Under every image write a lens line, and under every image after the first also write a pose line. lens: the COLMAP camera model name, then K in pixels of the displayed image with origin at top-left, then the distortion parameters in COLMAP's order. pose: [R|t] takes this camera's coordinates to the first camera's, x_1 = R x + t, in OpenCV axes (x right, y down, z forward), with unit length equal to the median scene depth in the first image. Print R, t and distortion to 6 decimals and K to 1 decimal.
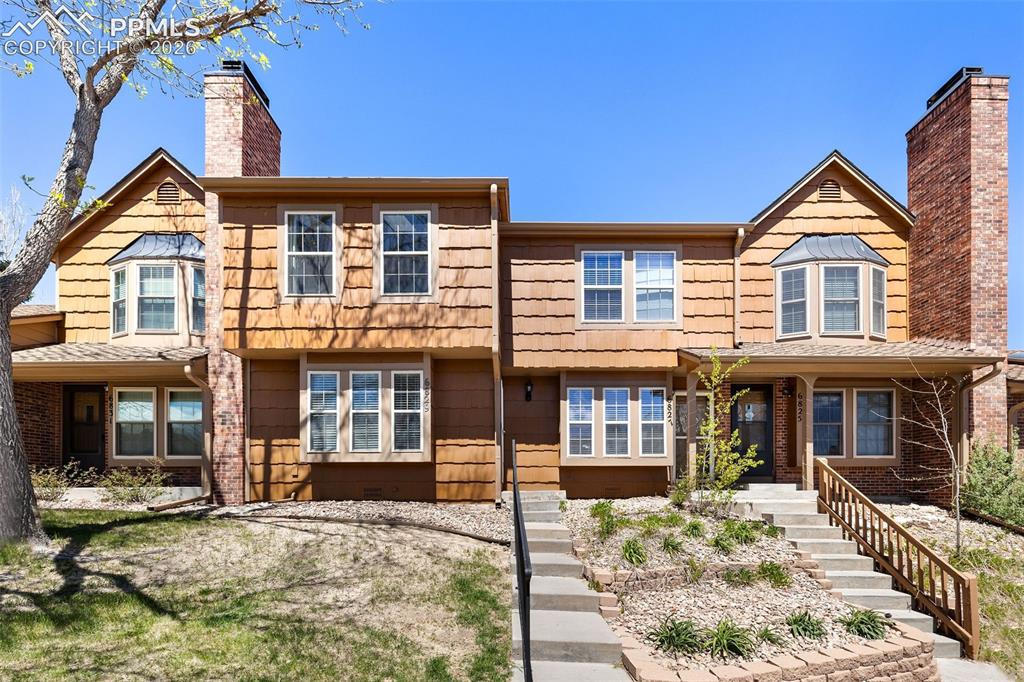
lens RADIAL K [[440.7, 0, 514.7], [0, 440.7, 487.0], [0, 0, 1]] dist [0.000302, 0.000376]
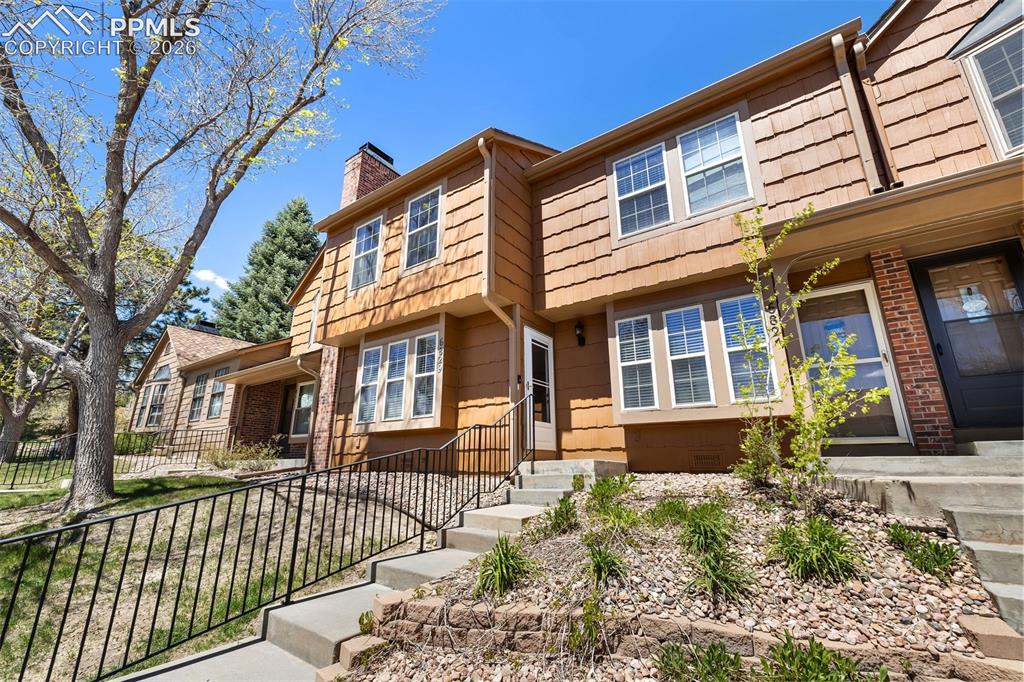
lens RADIAL K [[433.3, 0, 515.7], [0, 433.3, 337.4], [0, 0, 1]] dist [0.000978, 0.000332]
pose [[0.811078, -0.166473, -0.560748, 0.445368], [0.003555, 0.960032, -0.279869, 0.014816], [0.584927, 0.225002, 0.779253, 0.352976]]
